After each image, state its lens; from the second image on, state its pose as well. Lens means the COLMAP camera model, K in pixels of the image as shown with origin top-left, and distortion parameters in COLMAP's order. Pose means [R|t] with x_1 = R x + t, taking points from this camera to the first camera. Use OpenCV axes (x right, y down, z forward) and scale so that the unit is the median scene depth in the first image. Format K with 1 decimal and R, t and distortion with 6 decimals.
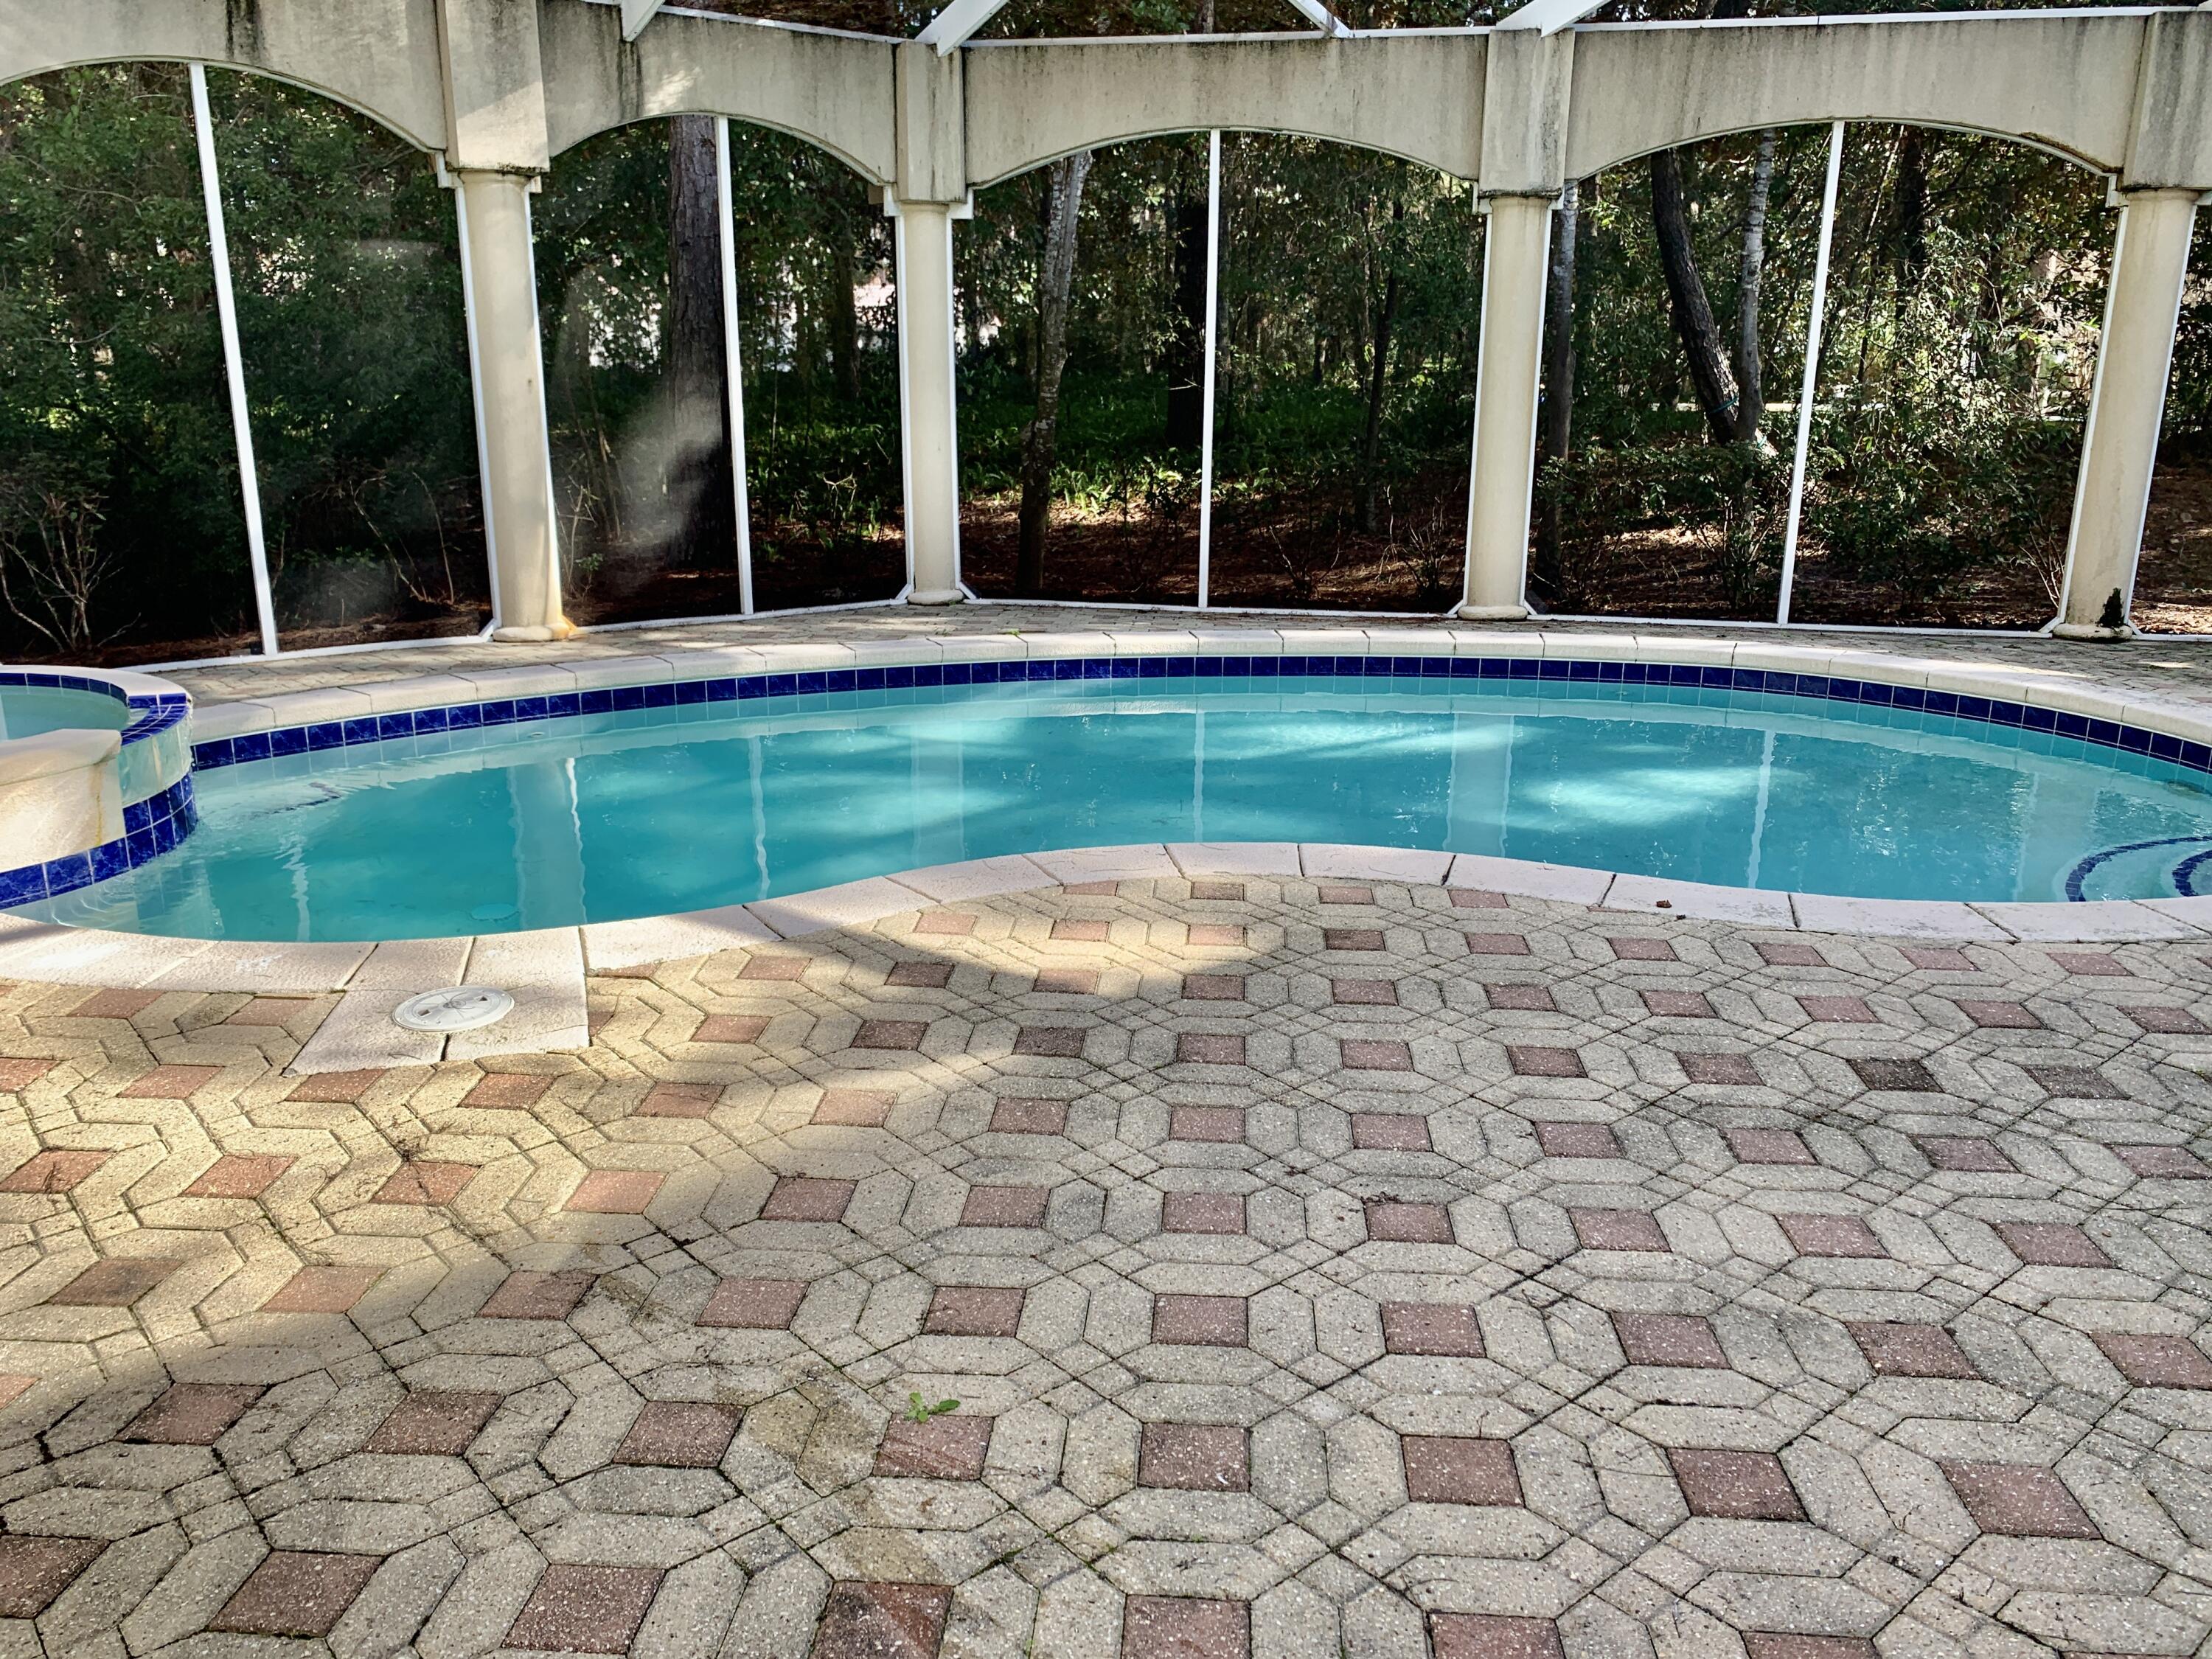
lens RADIAL K [[1691.5, 0, 1102.2], [0, 1691.5, 822.8], [0, 0, 1]] dist [0.059398, -0.065676]
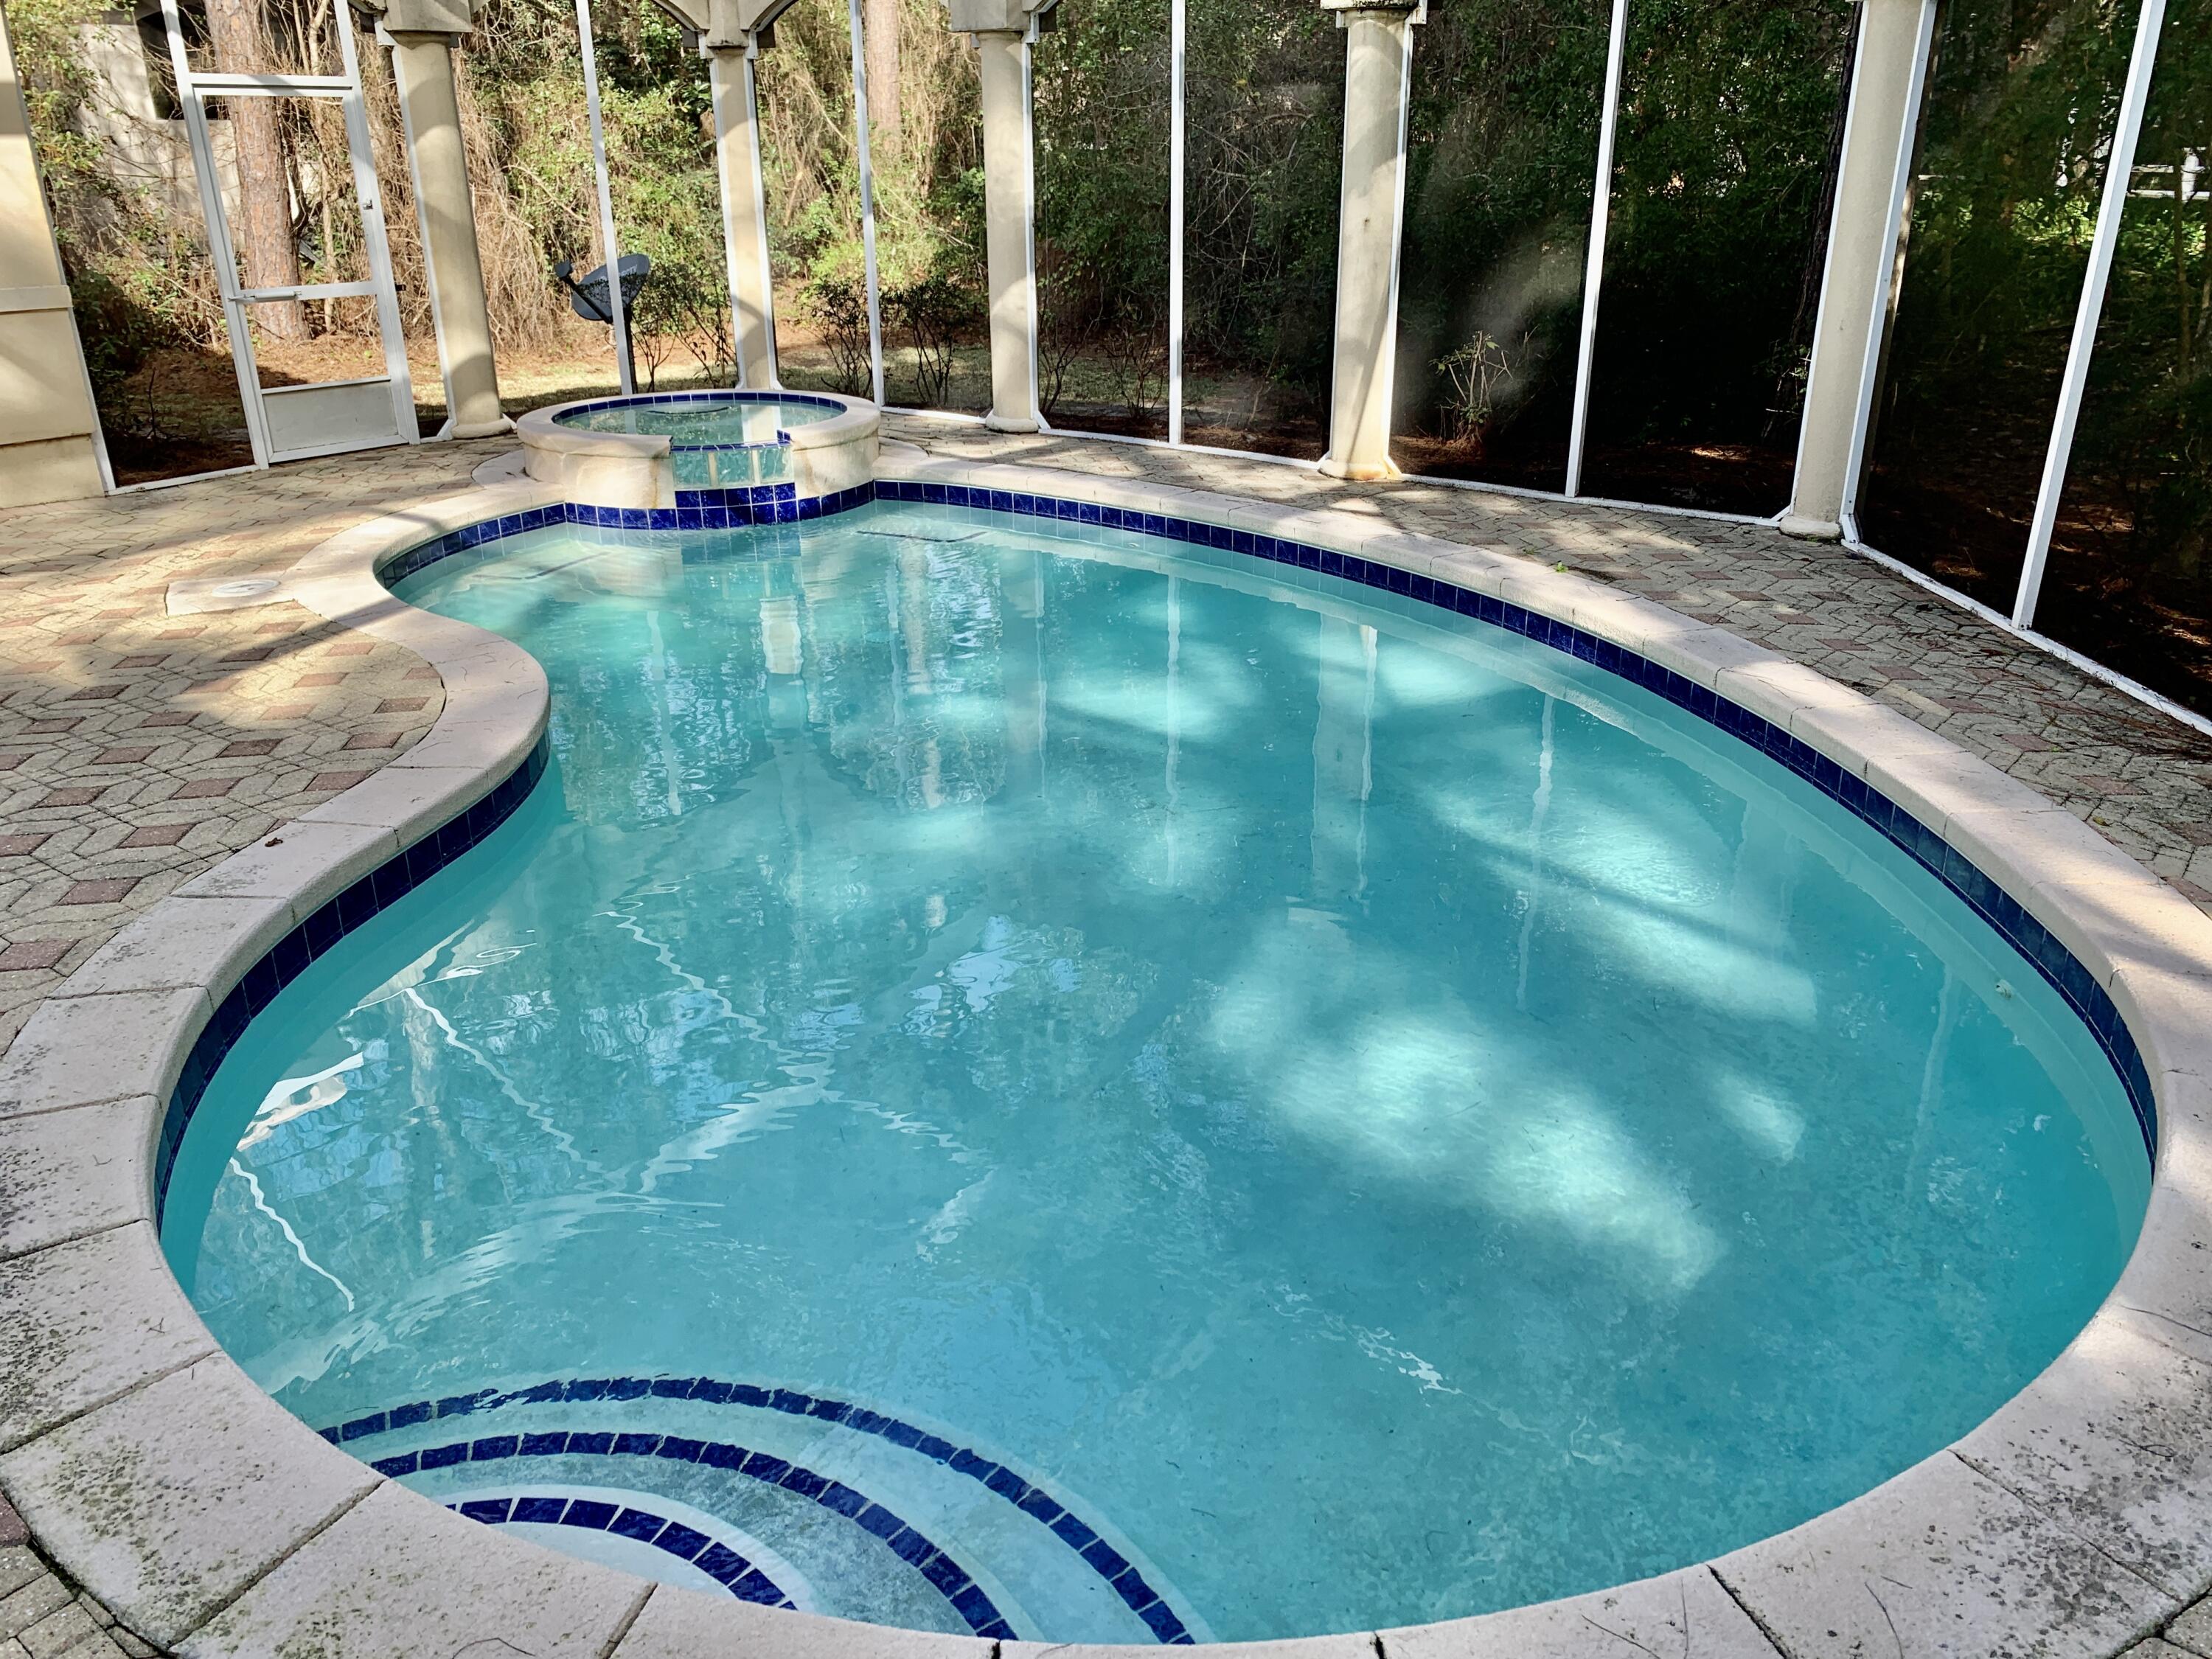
lens RADIAL K [[1691.5, 0, 1105.9], [0, 1691.5, 833.6], [0, 0, 1]] dist [0.059398, -0.065676]
pose [[0.214164, 0.367886, -0.904872, 1.088683], [-0.254732, 0.915346, 0.311855, -0.316455], [0.942998, 0.163712, 0.289747, 0.968455]]
